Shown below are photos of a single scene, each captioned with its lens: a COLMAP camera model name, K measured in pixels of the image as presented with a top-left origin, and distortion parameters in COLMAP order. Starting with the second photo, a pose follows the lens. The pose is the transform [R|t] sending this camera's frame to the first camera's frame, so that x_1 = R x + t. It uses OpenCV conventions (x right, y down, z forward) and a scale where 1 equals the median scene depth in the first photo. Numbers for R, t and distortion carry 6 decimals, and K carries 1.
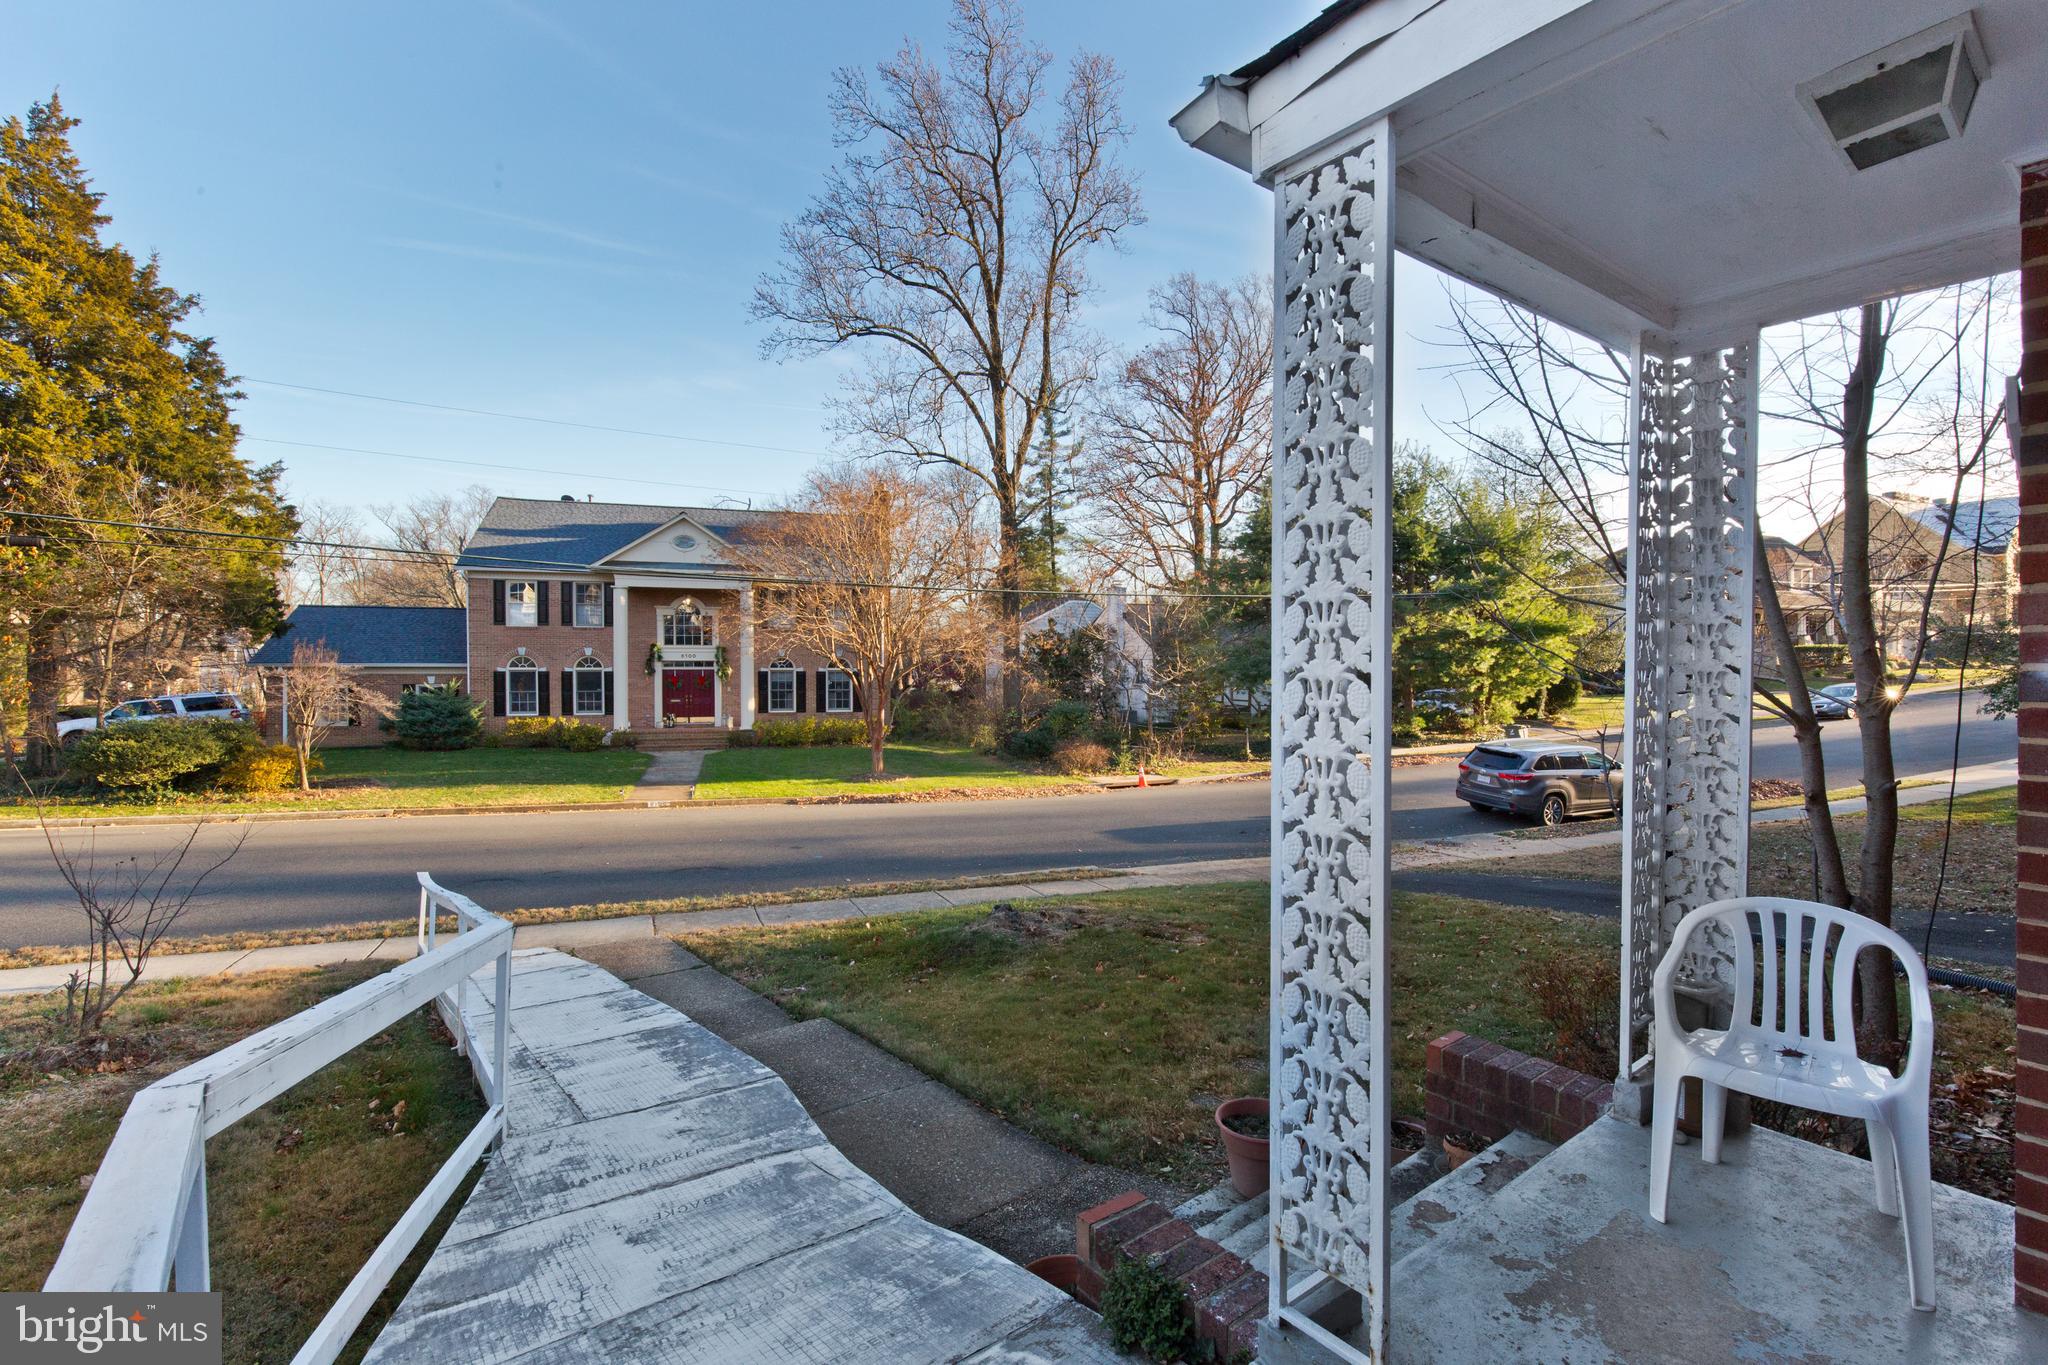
lens RADIAL K [[922.3, 0, 1035.0], [0, 922.3, 675.0], [0, 0, 1]] dist [-0.001170, -0.001180]
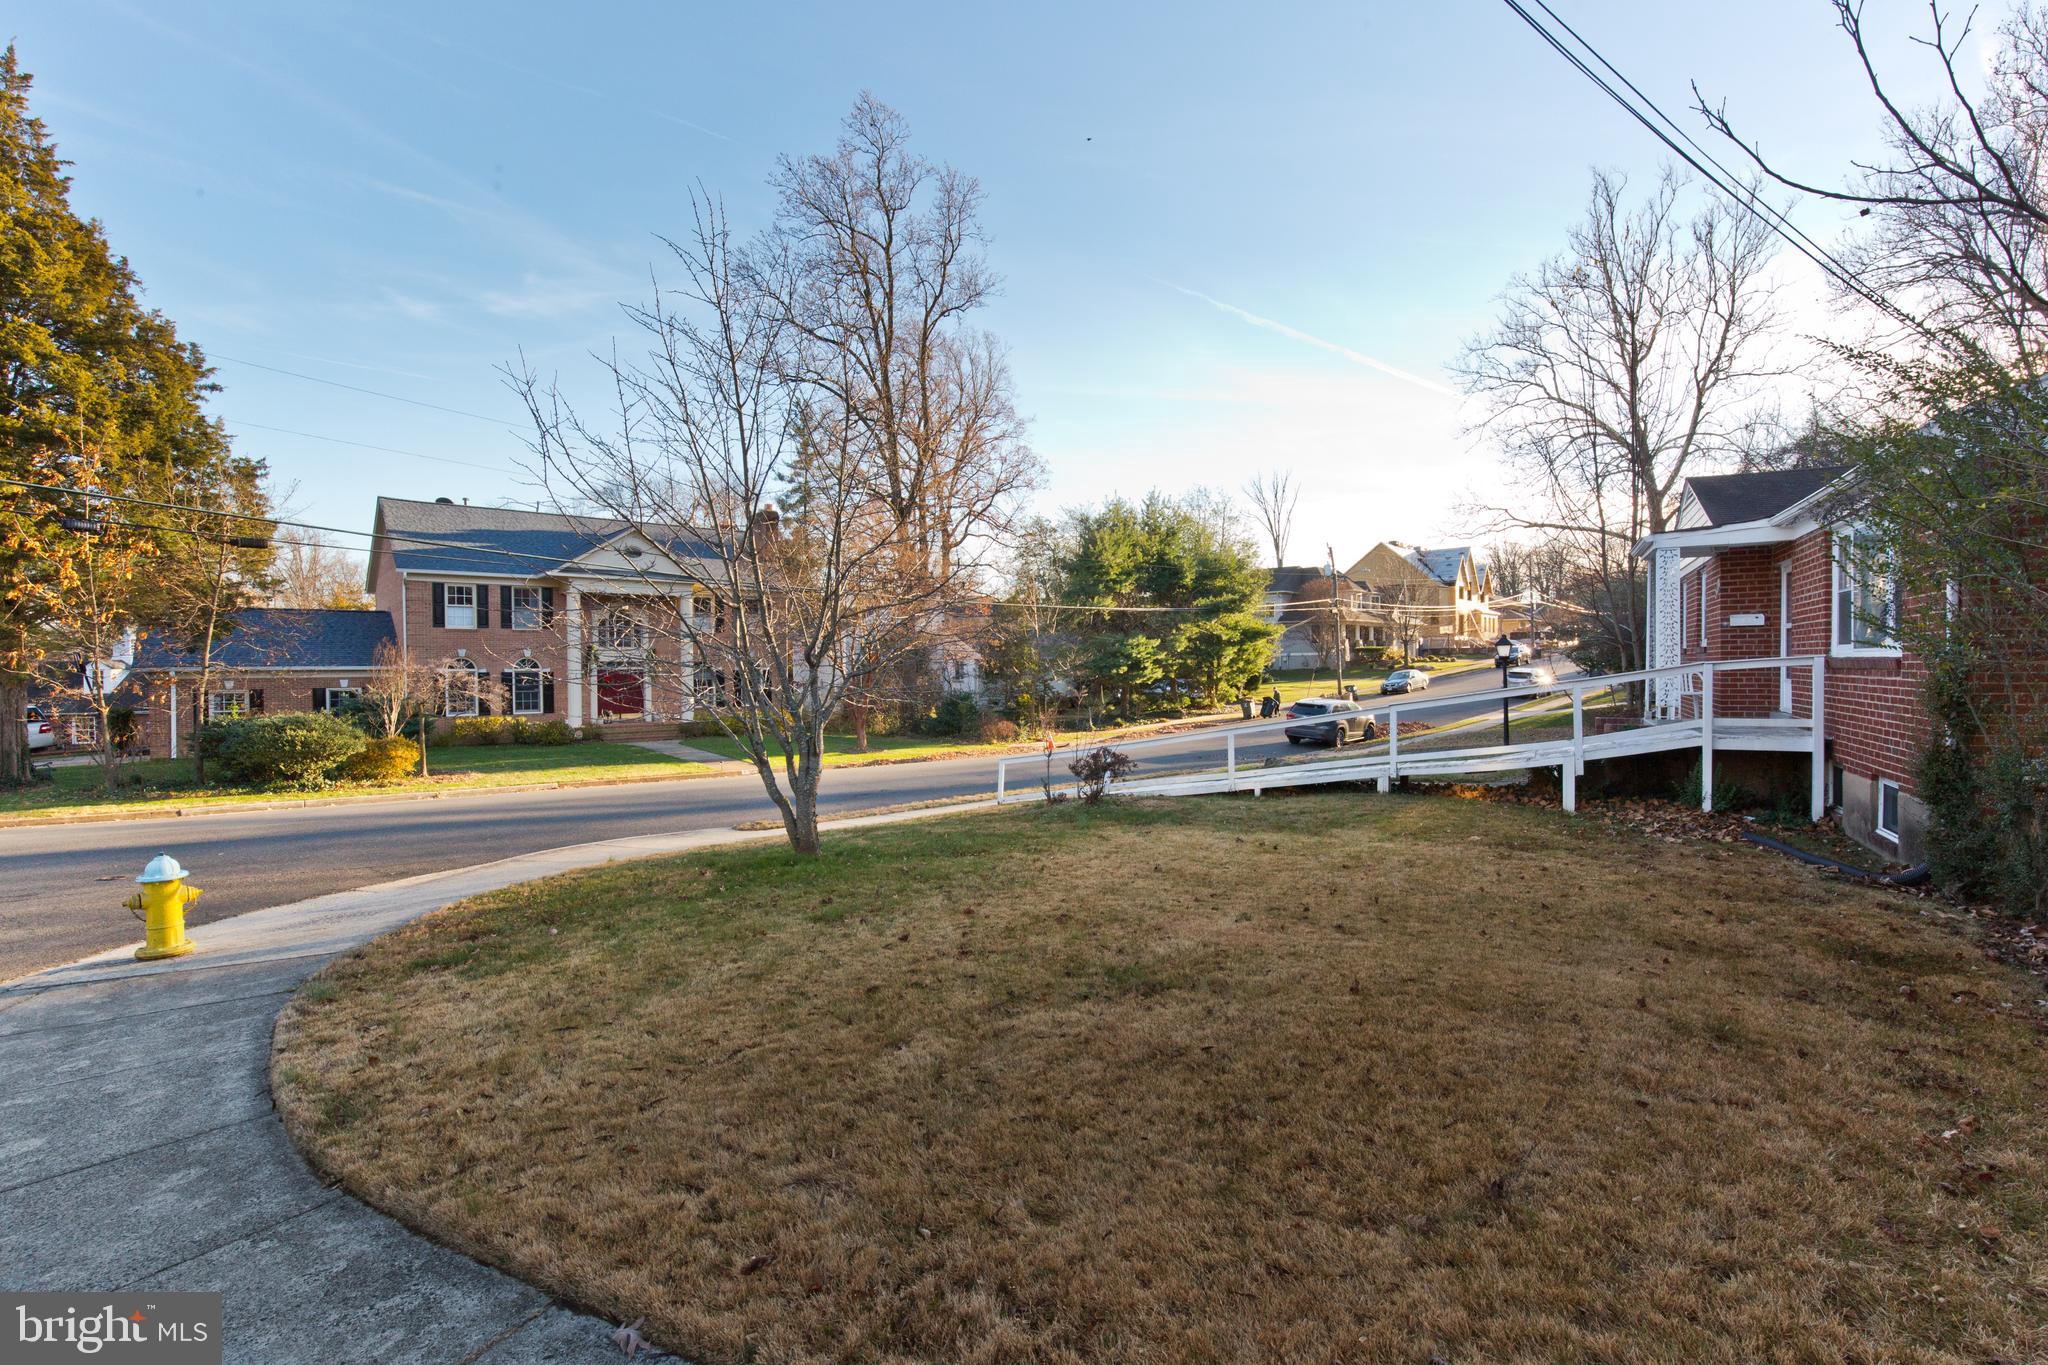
lens RADIAL K [[924.6, 0, 1004.8], [0, 924.6, 692.9], [0, 0, 1]] dist [0.001625, -0.000544]
pose [[0.921350, -0.022355, 0.388090, -0.408727], [0.018840, 0.999740, 0.012862, 0.017450], [-0.388277, -0.004539, 0.921532, -0.191593]]
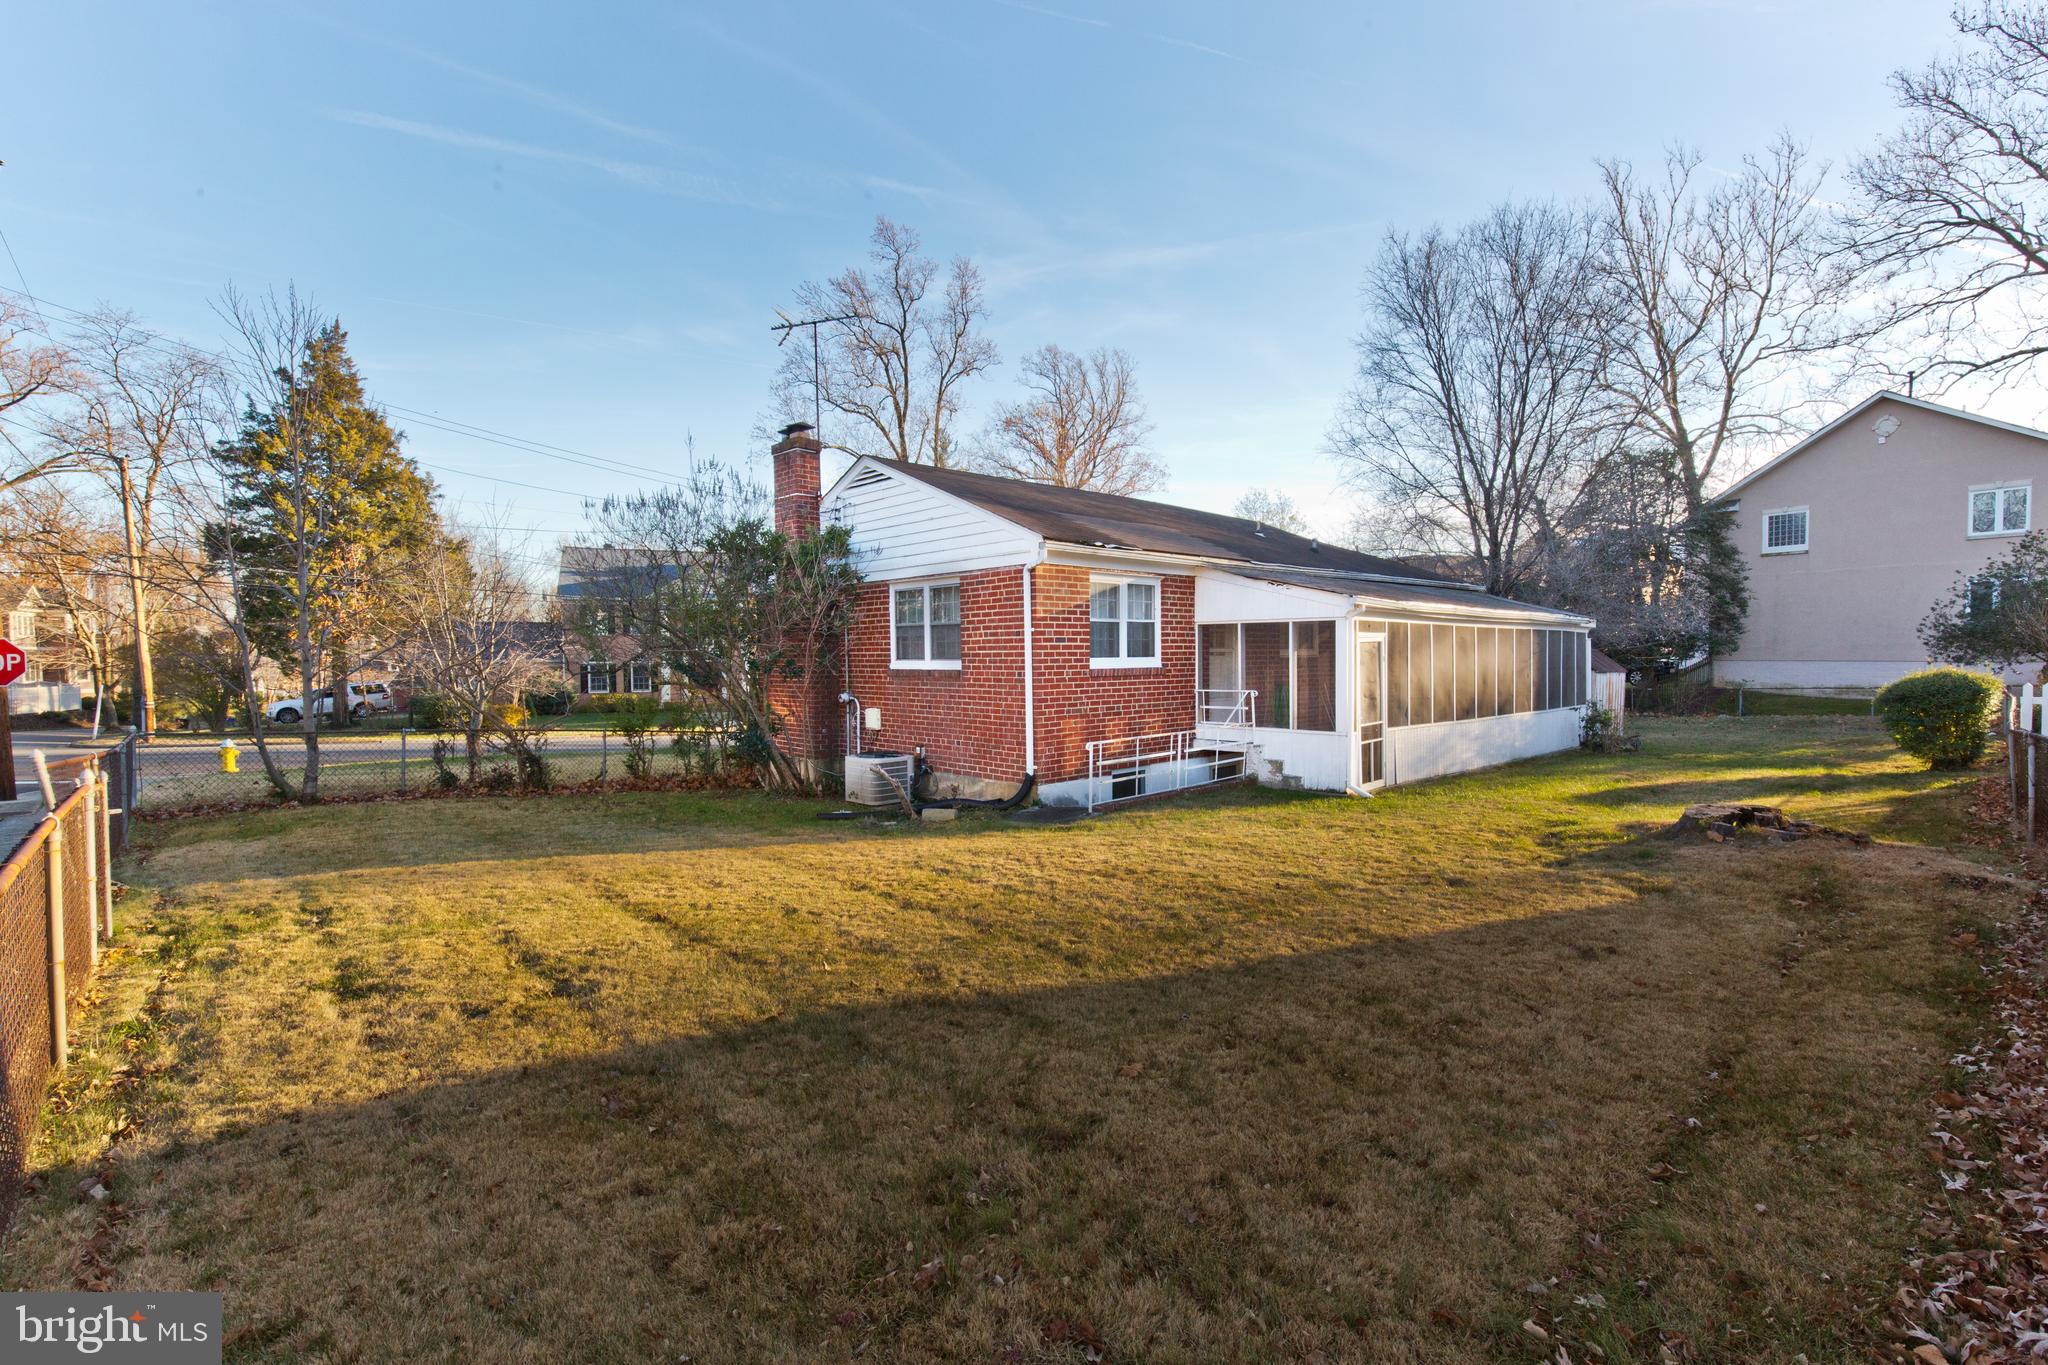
lens RADIAL K [[952.5, 0, 1023.5], [0, 952.5, 688.3], [0, 0, 1]] dist [0.001782, -0.001084]
pose [[0.995616, -0.017094, 0.091965, 0.002957], [0.015698, 0.999751, 0.015880, 0.020327], [-0.092213, -0.014366, 0.995636, -0.660675]]
